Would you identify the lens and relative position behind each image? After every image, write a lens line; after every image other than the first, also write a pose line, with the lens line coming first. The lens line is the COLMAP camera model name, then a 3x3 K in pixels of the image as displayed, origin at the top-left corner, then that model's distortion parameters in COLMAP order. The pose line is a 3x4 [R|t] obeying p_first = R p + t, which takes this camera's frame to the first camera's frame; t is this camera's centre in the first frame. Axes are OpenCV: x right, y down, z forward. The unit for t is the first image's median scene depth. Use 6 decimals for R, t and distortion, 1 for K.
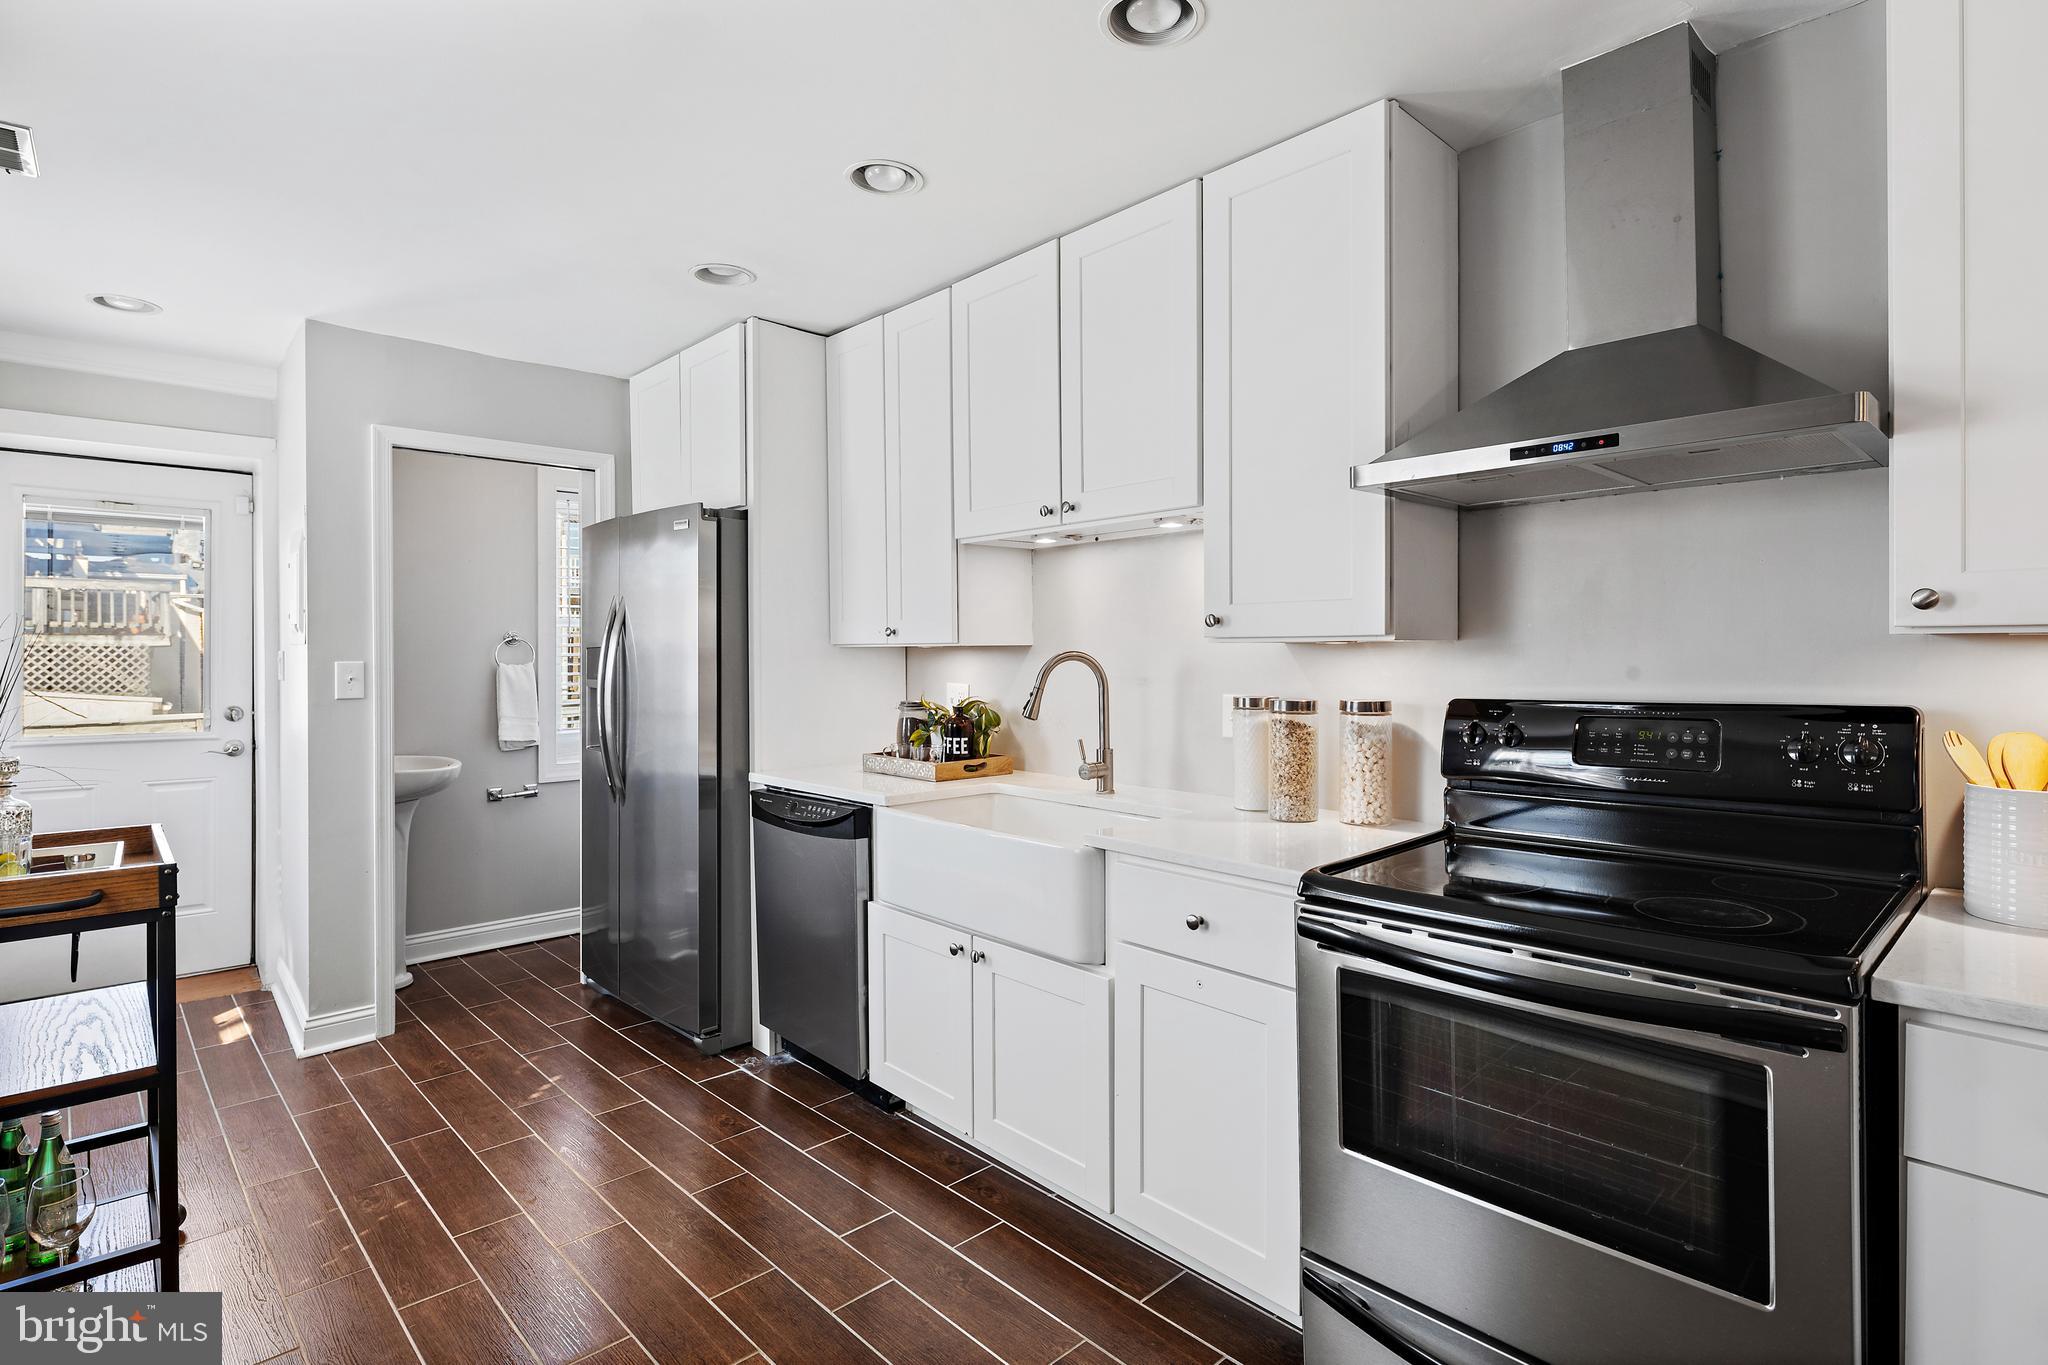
lens RADIAL K [[1022.4, 0, 1048.6], [0, 1022.4, 658.0], [0, 0, 1]] dist [-0.000916, -0.003137]
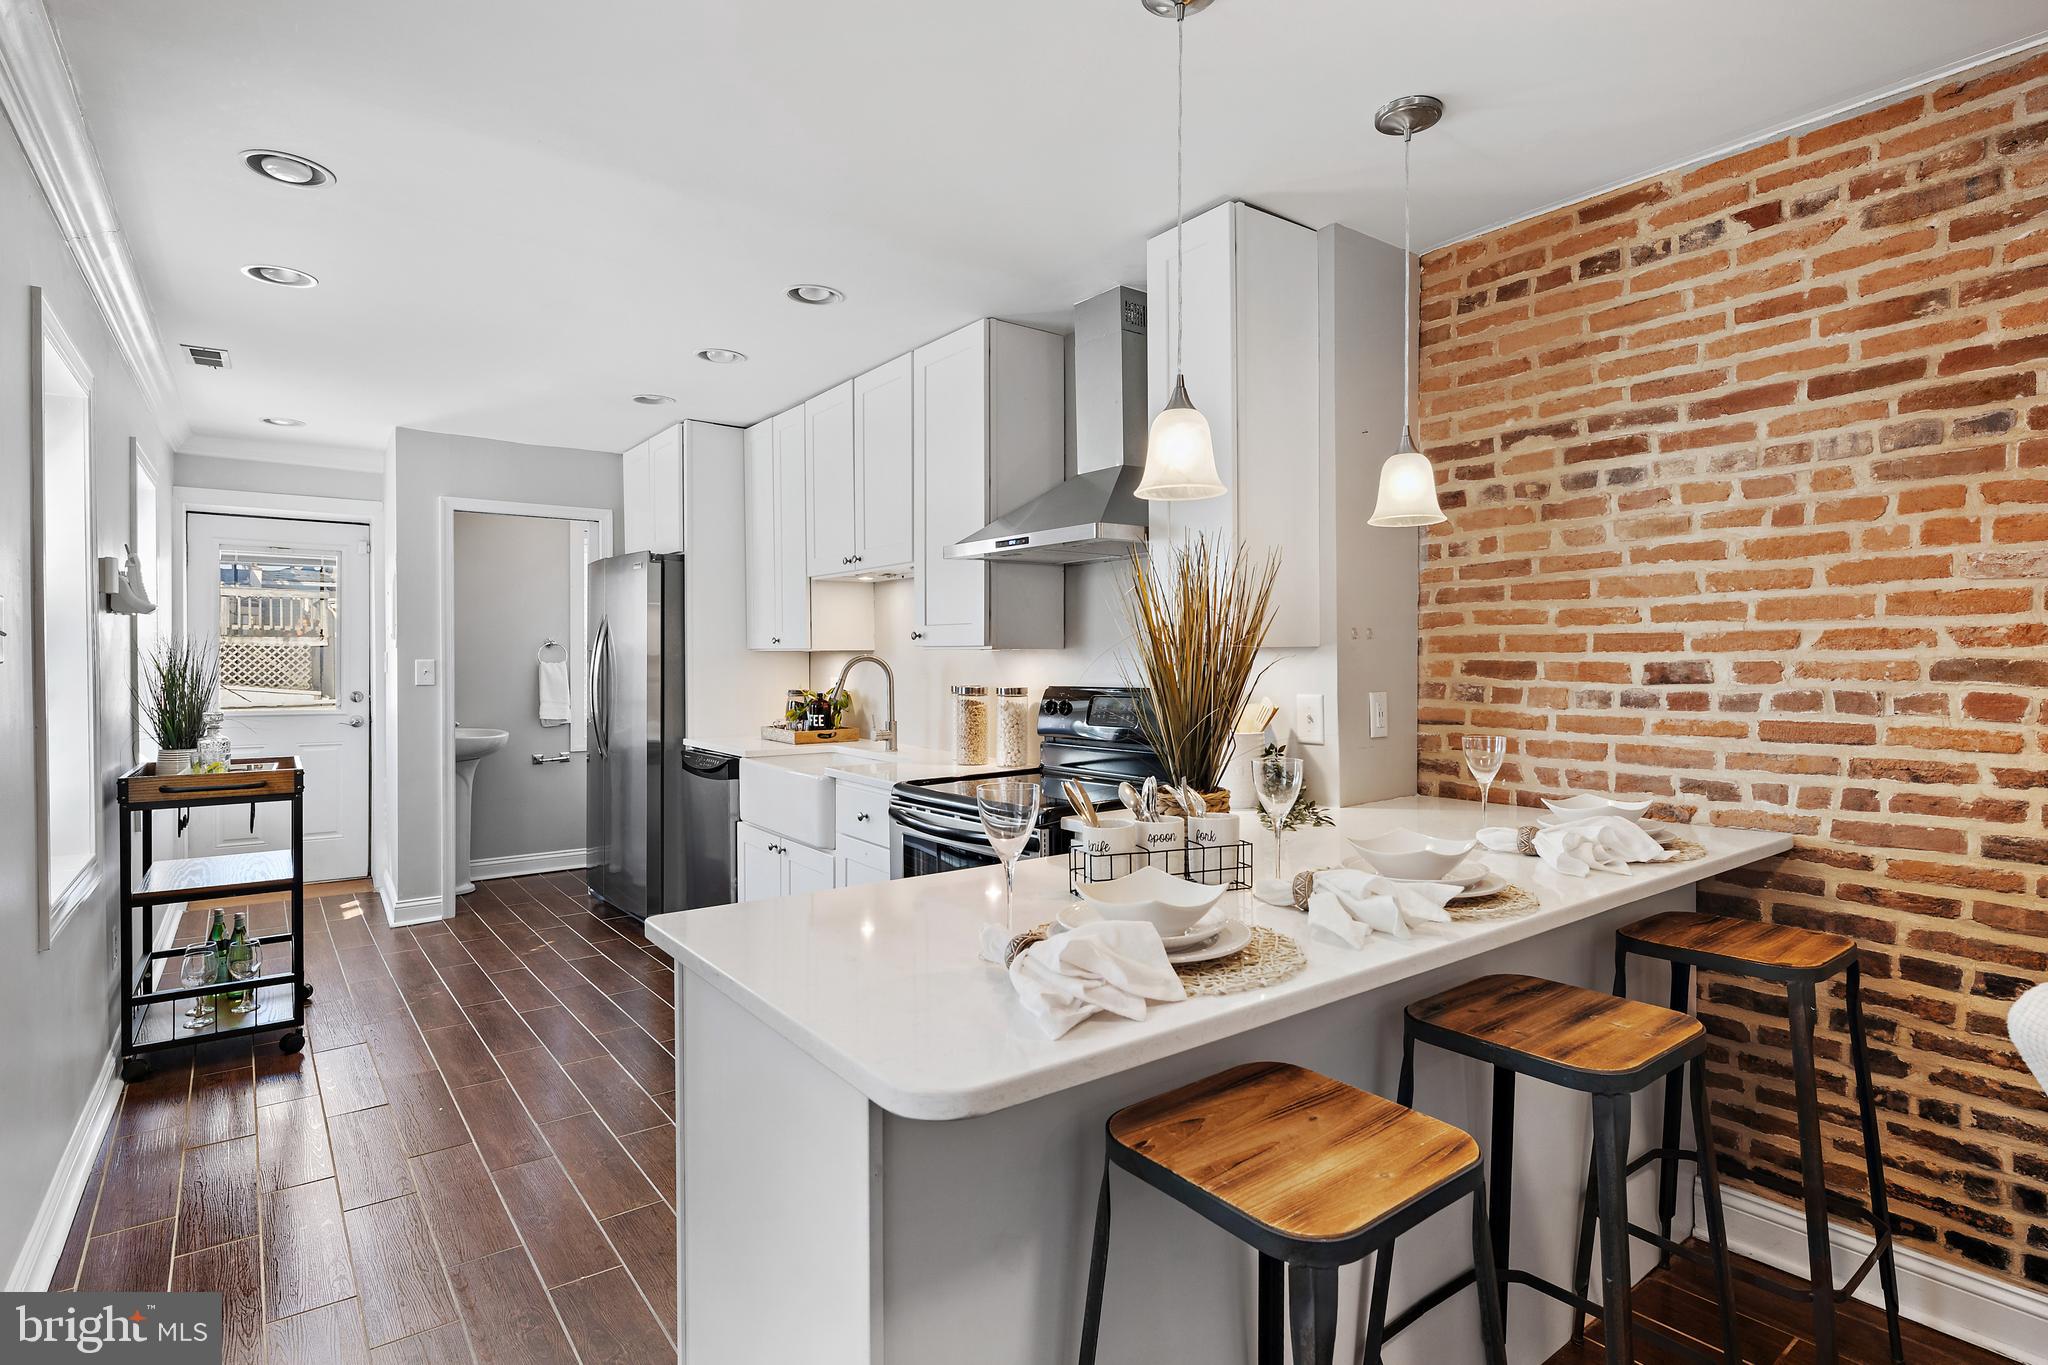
lens RADIAL K [[1022.4, 0, 1039.4], [0, 1022.4, 665.4], [0, 0, 1]] dist [-0.000916, -0.003137]
pose [[0.994440, 0.004986, -0.105188, 0.346420], [-0.004422, 0.999975, 0.005594, -0.000560], [0.105213, -0.005098, 0.994437, -0.363942]]
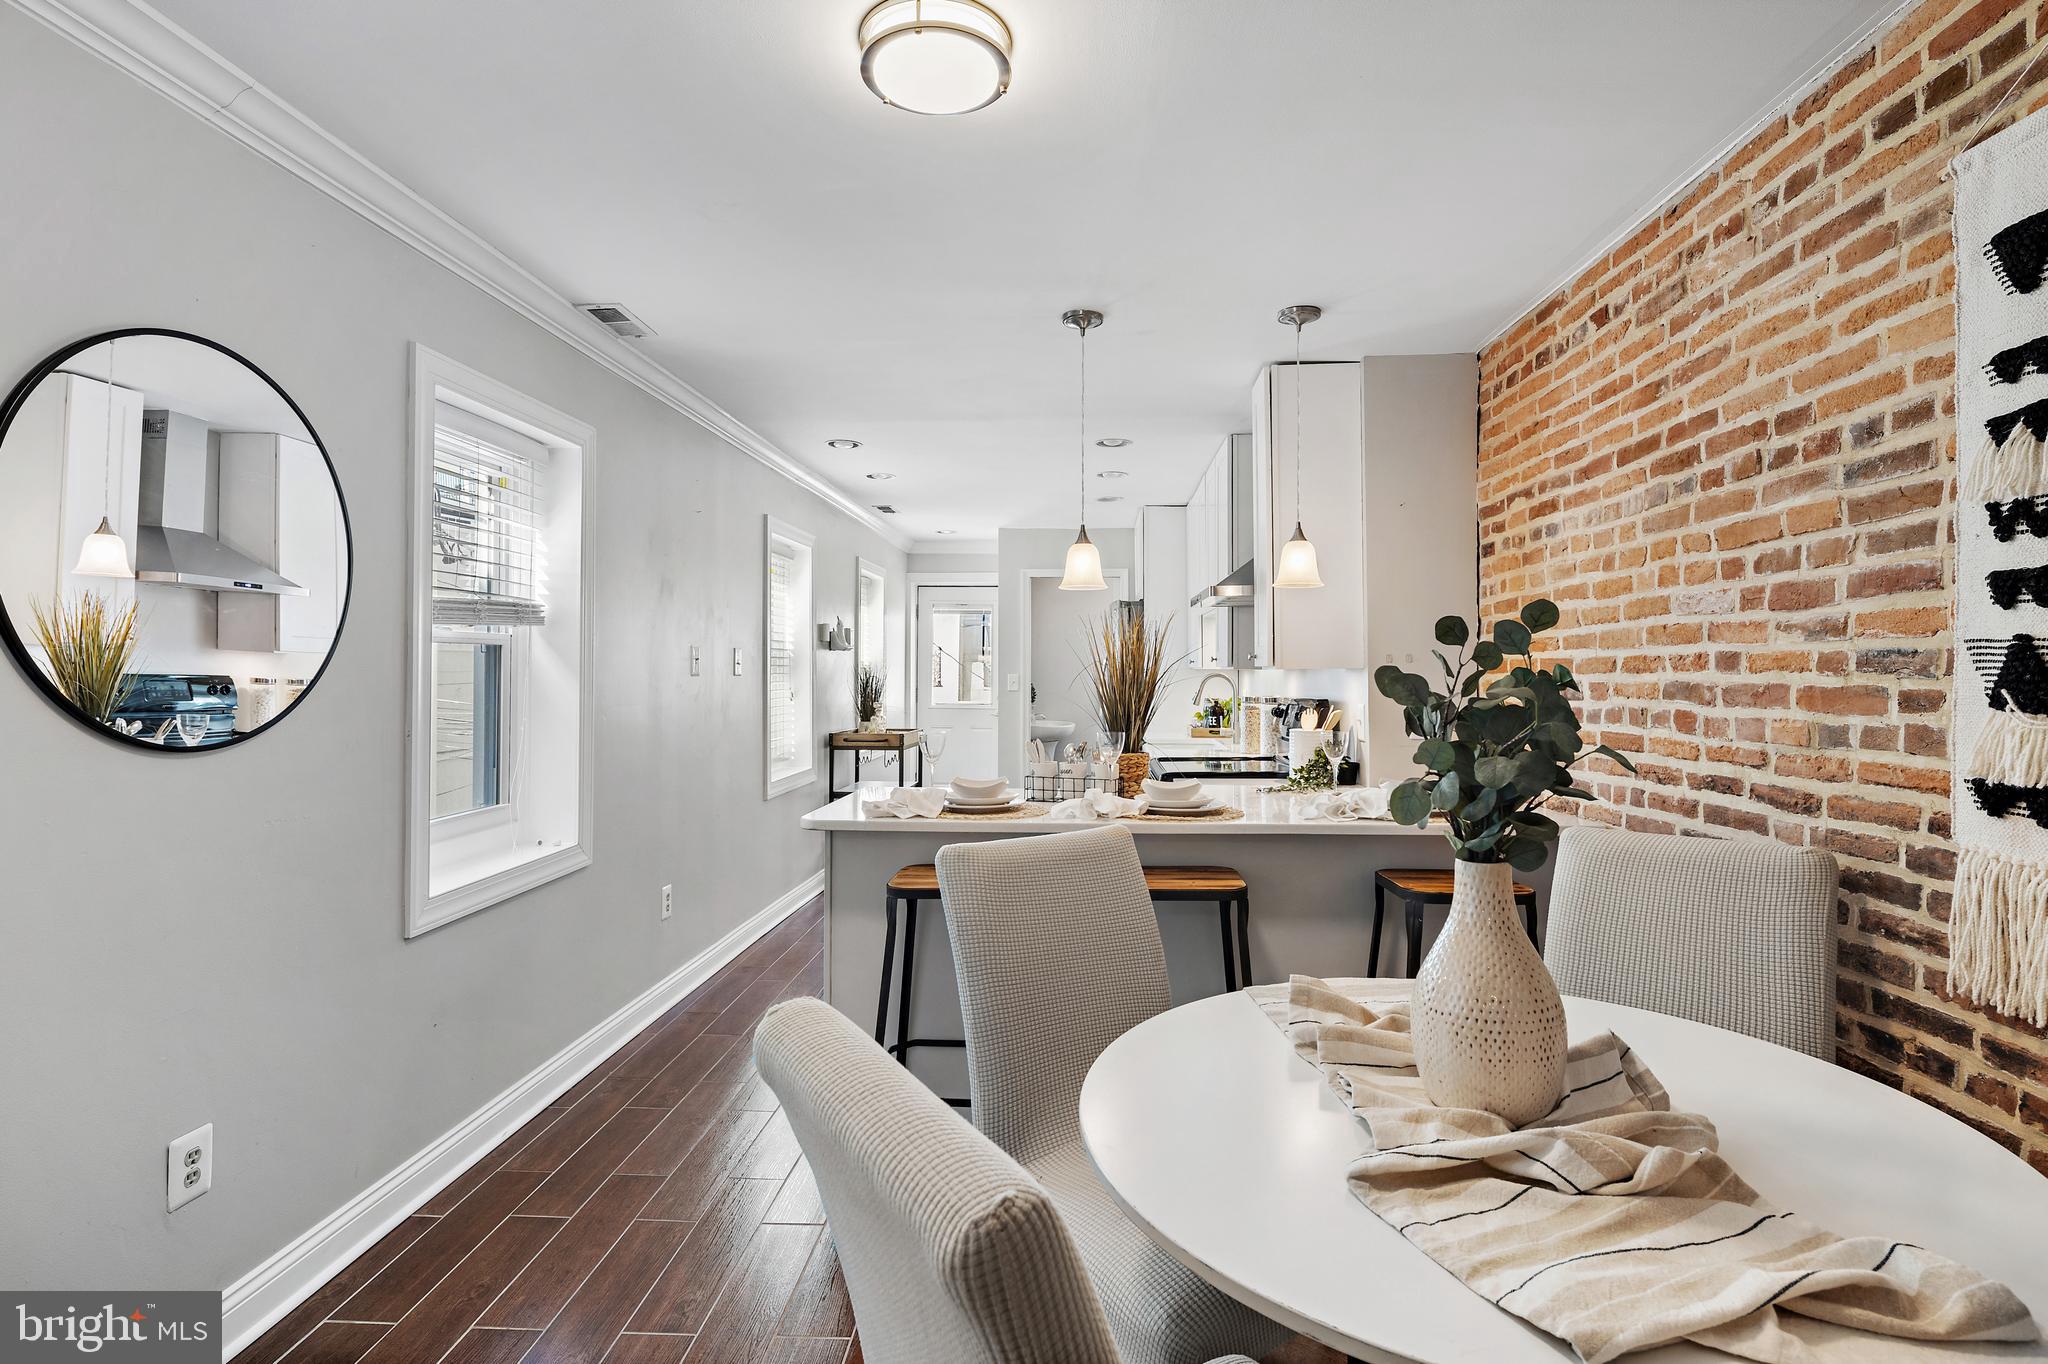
lens RADIAL K [[1022.4, 0, 1034.9], [0, 1022.4, 665.9], [0, 0, 1]] dist [-0.000916, -0.003137]
pose [[0.684811, 0.002505, -0.728717, 1.011040], [-0.007556, 0.999965, -0.003663, -0.008084], [0.728682, 0.008015, 0.684806, -0.529543]]
